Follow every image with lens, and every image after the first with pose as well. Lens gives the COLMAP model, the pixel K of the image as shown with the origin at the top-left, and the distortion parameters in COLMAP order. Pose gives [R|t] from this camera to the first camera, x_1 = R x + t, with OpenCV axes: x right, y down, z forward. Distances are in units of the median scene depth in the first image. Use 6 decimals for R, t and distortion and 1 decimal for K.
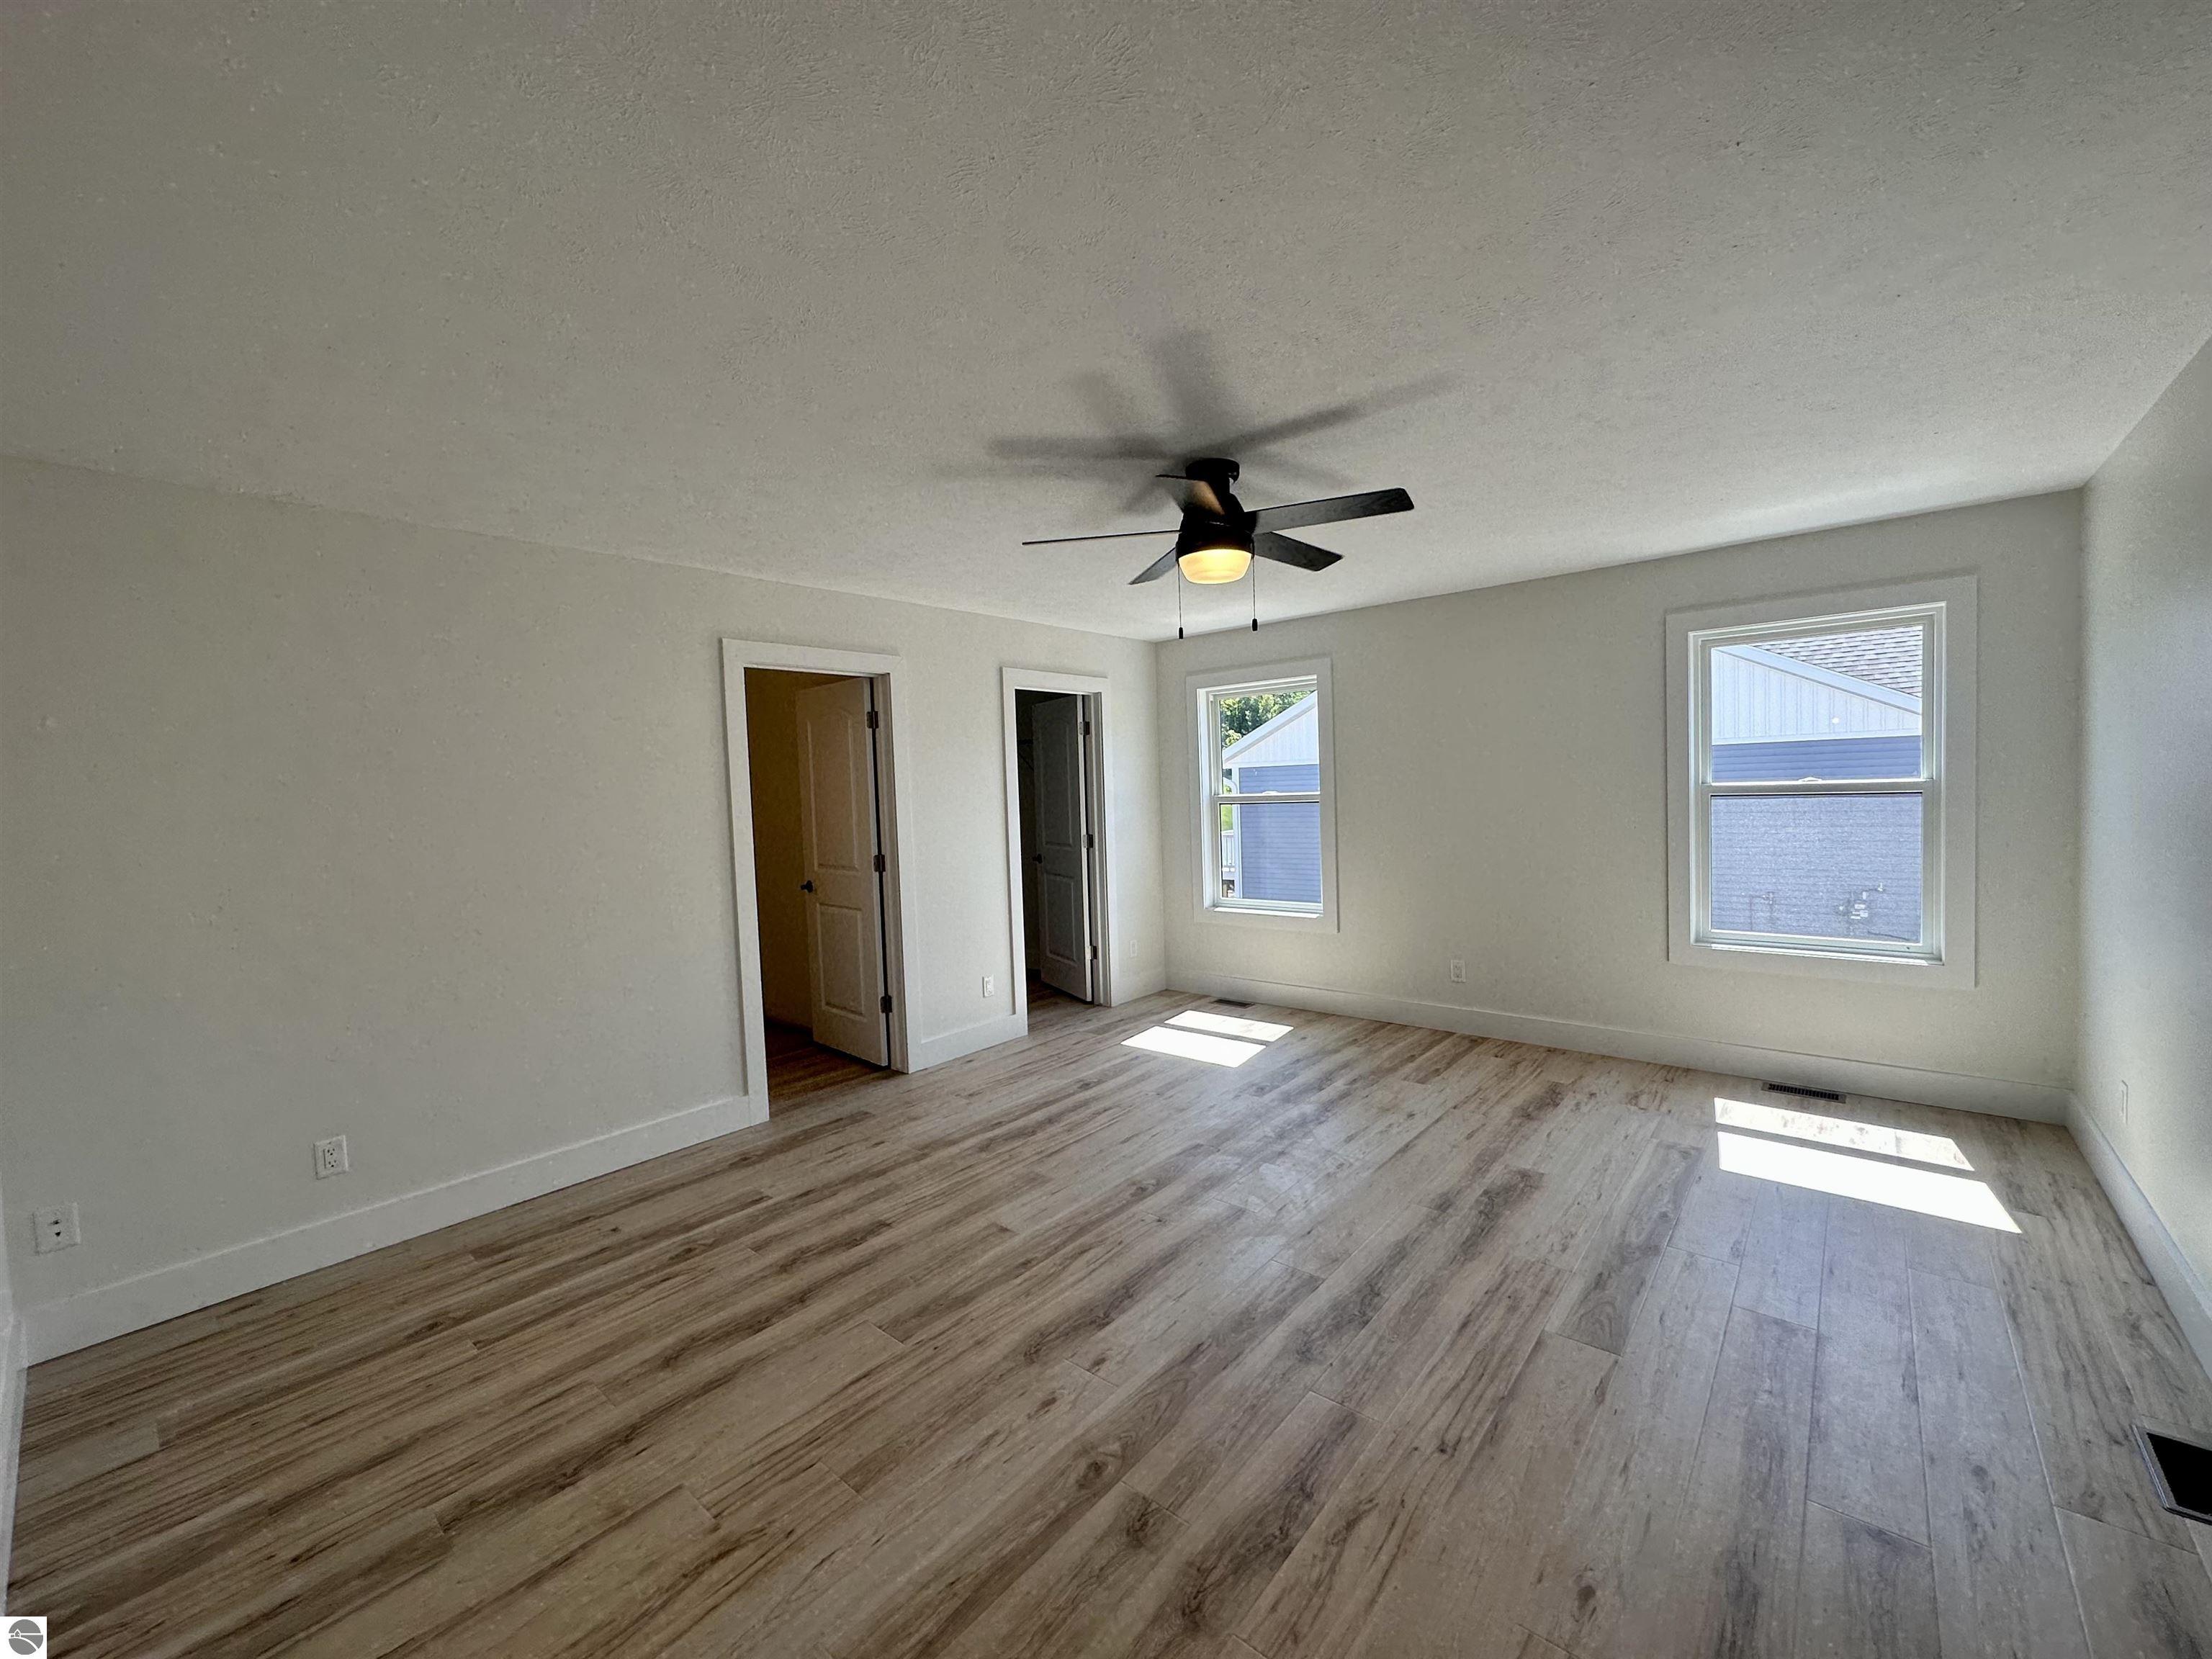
lens RADIAL K [[880.7, 0, 1112.3], [0, 880.7, 829.8], [0, 0, 1]] dist [-0.001978, 0.000227]
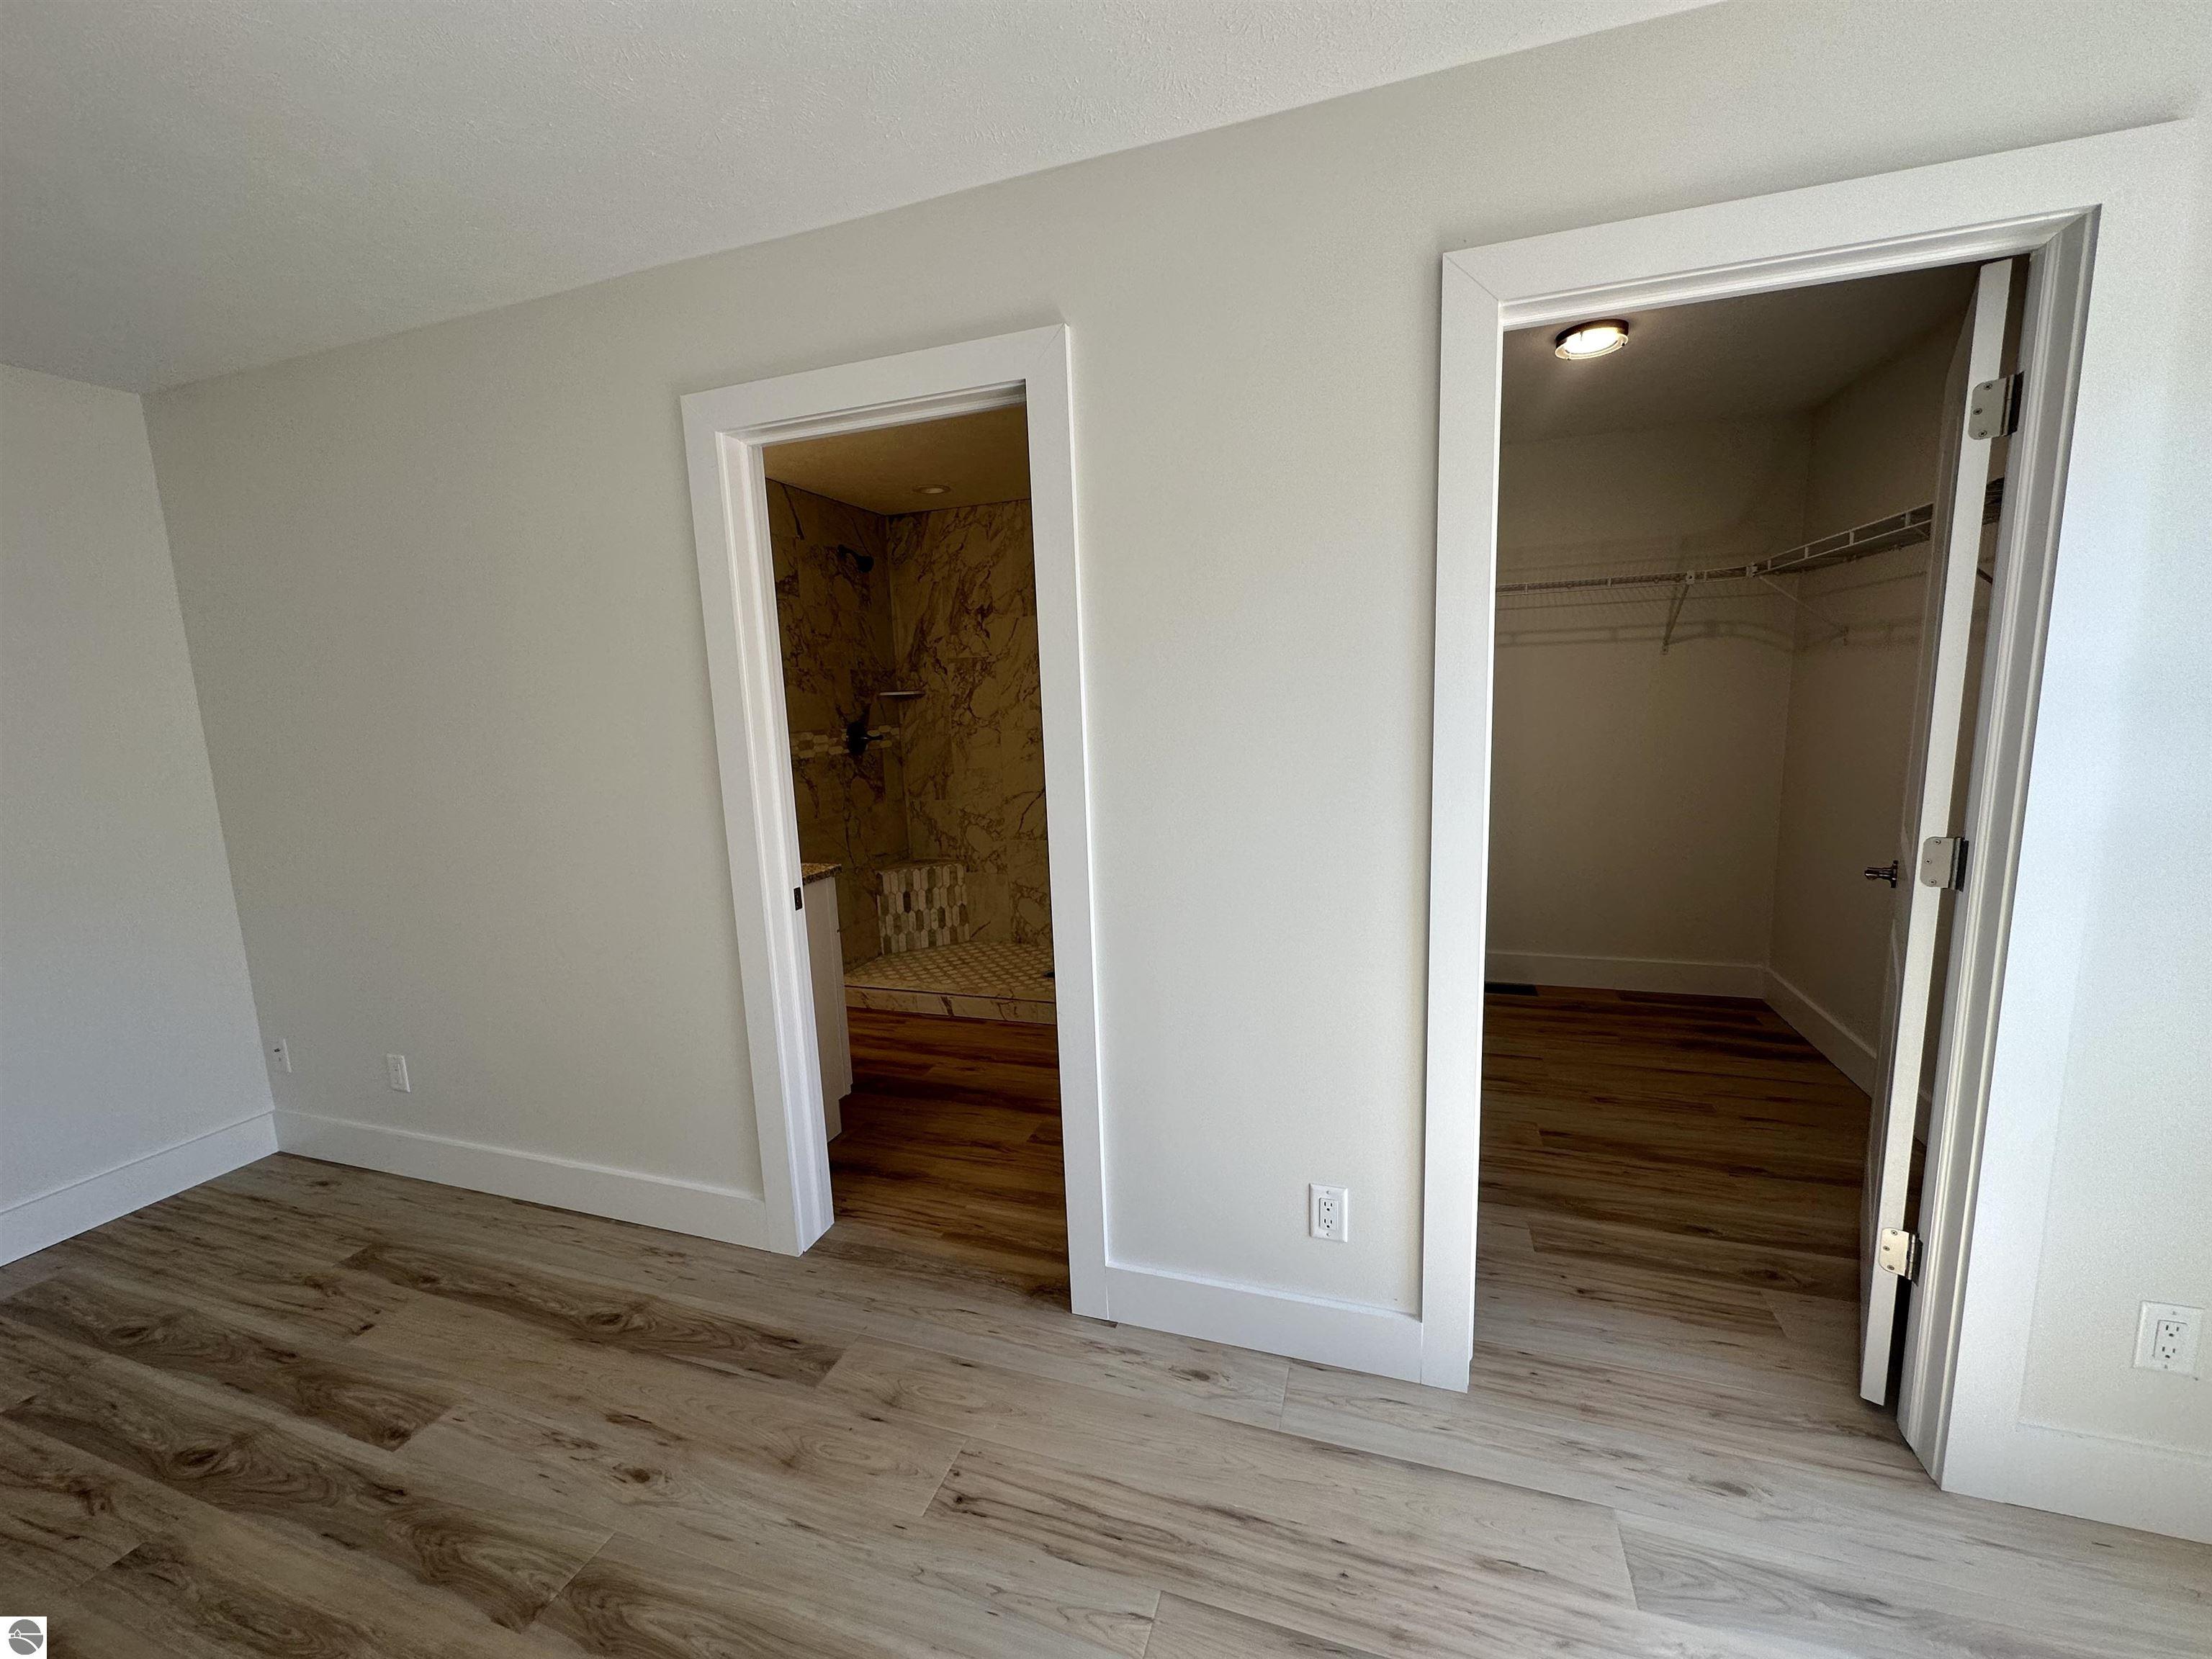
lens RADIAL K [[880.7, 0, 1103.9], [0, 880.7, 823.9], [0, 0, 1]] dist [-0.001978, 0.000227]
pose [[0.369736, 0.154973, -0.916122, 0.202512], [-0.024766, 0.987286, 0.157016, -0.057114], [0.928807, -0.035366, 0.368873, 1.156782]]
